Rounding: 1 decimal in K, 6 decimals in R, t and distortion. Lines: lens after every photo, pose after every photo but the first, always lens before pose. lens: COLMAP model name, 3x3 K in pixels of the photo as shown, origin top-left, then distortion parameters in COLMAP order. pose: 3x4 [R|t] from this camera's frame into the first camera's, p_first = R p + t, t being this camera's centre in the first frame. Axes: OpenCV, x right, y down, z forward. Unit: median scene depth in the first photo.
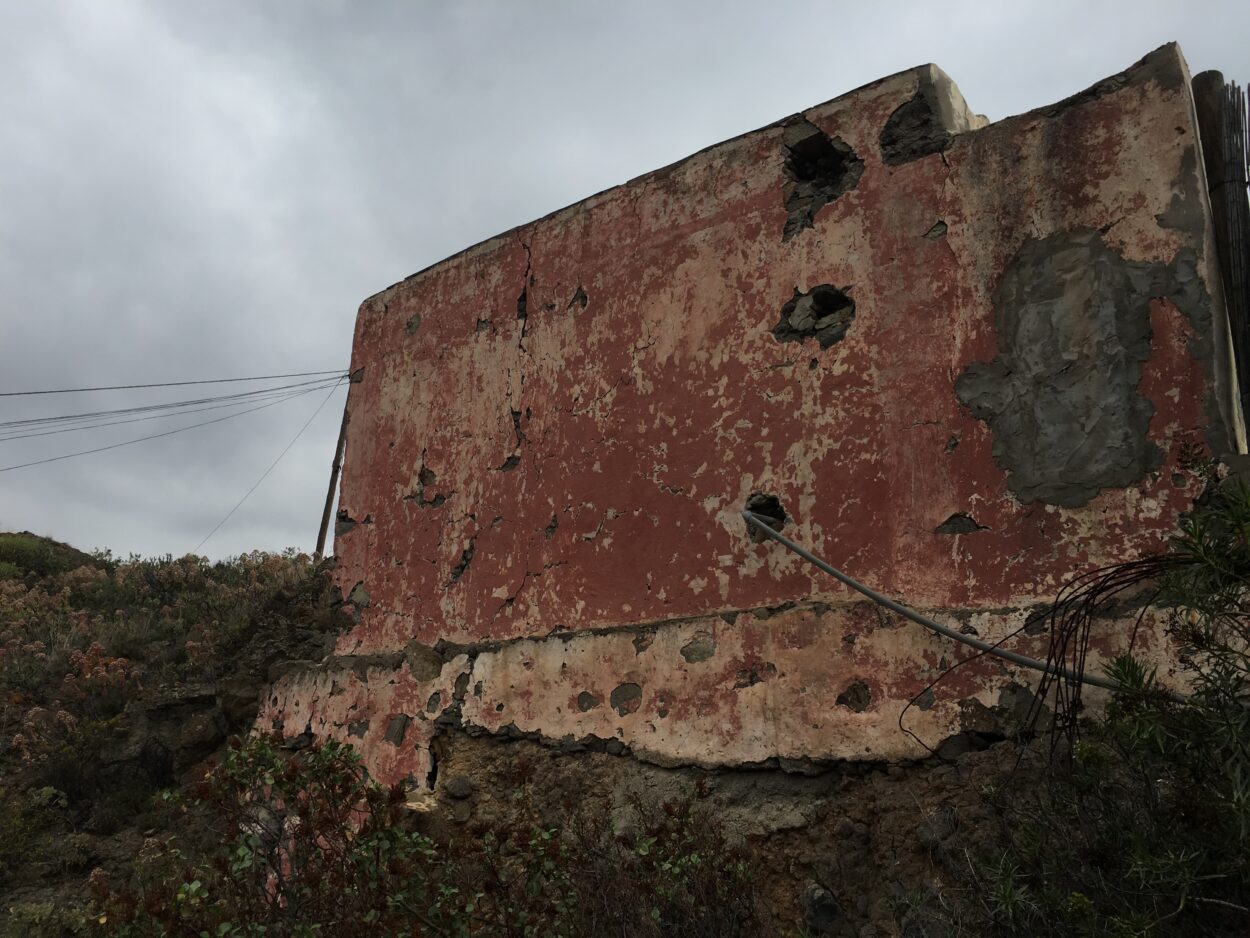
lens RADIAL K [[1049.5, 0, 602.5], [0, 1049.5, 489.1], [0, 0, 1]] dist [0.051447, -0.012675]
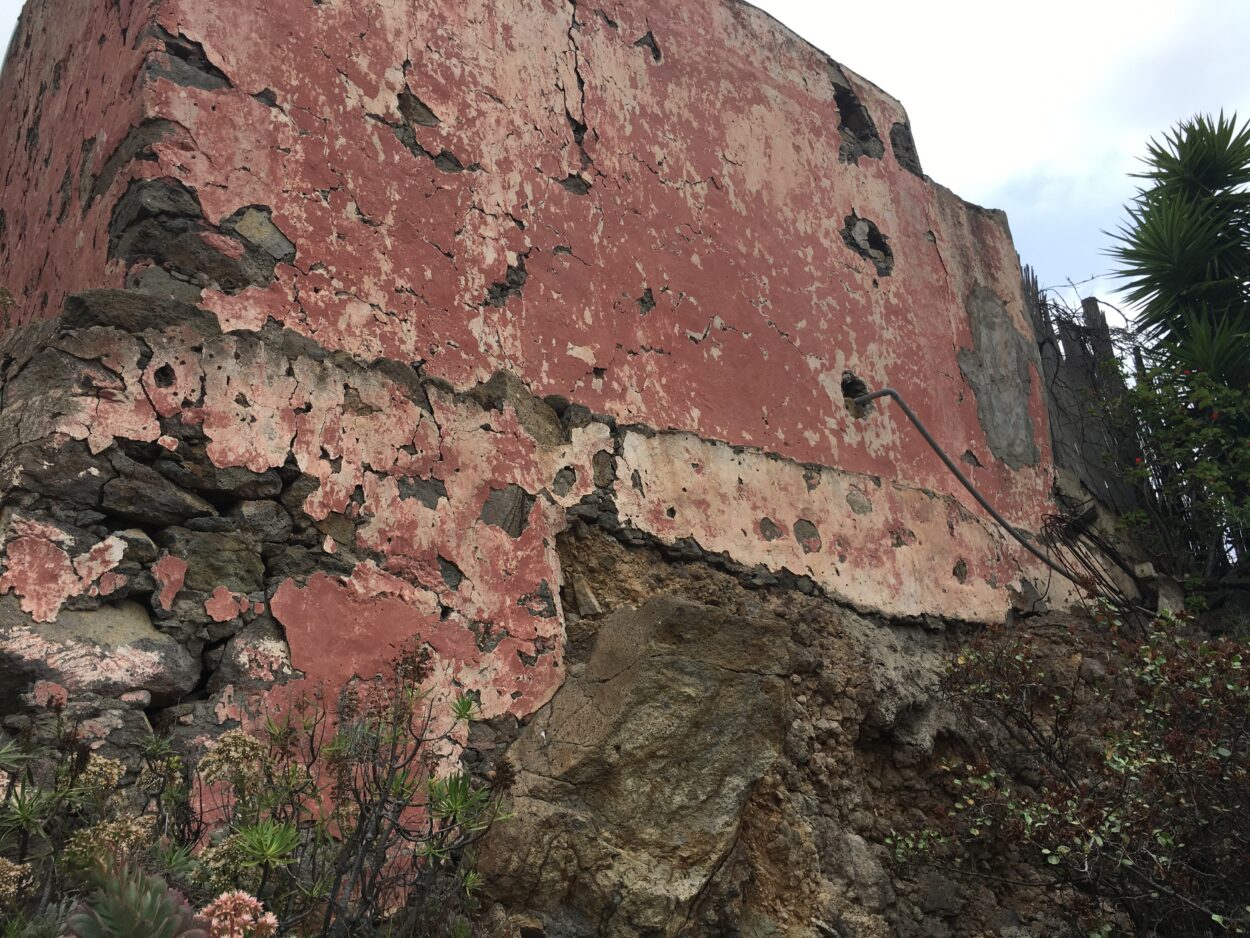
lens RADIAL K [[1056.8, 0, 592.6], [0, 1056.8, 466.4], [0, 0, 1]] dist [0.069523, -0.087388]
pose [[0.200305, 0.260746, 0.944399, -0.785141], [-0.231672, 0.949203, -0.212936, 0.337251], [-0.951949, -0.176139, 0.250537, 0.856718]]
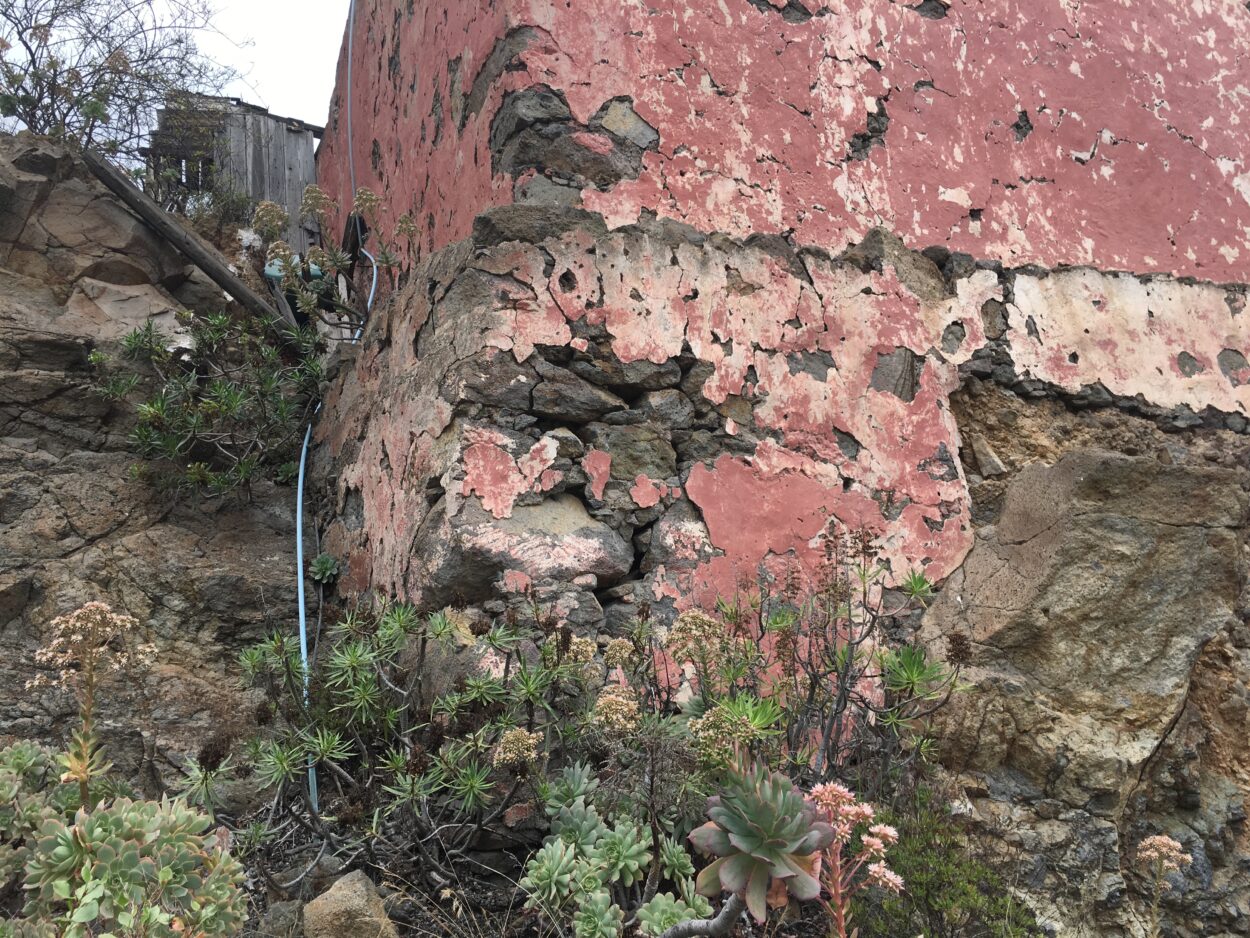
lens RADIAL K [[1051.2, 0, 602.2], [0, 1051.2, 461.5], [0, 0, 1]] dist [0.079970, -0.100026]
pose [[0.480633, 0.113980, 0.869483, -0.799011], [-0.176627, 0.983779, -0.031327, 0.338040], [-0.858950, -0.138517, 0.492969, 0.896322]]
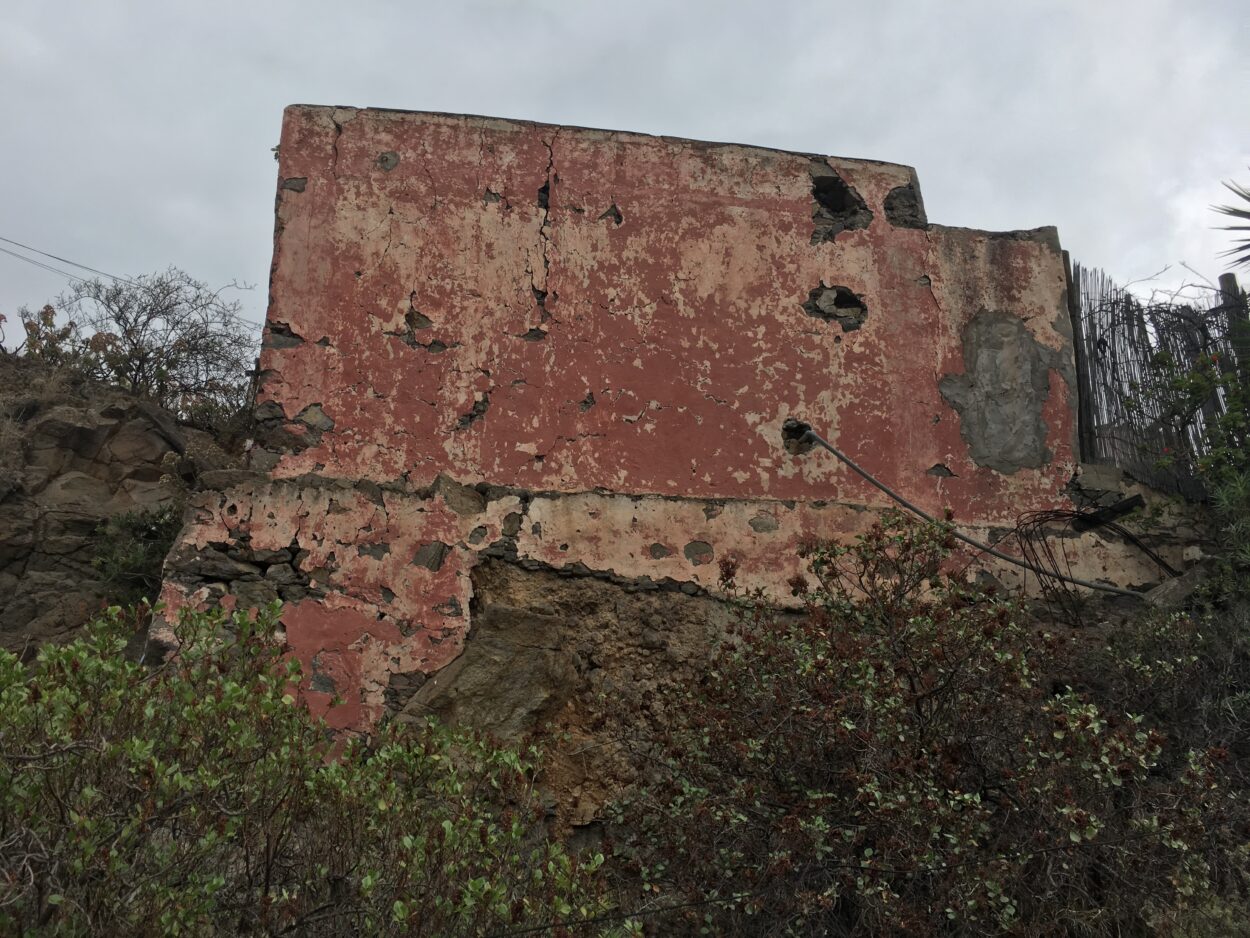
lens RADIAL K [[1056.8, 0, 592.6], [0, 1056.8, 466.4], [0, 0, 1]] dist [0.069523, -0.087388]
pose [[0.694823, 0.204785, 0.689408, -0.860366], [-0.213603, 0.974108, -0.074072, 0.196510], [-0.686727, -0.095793, 0.720576, 0.163577]]
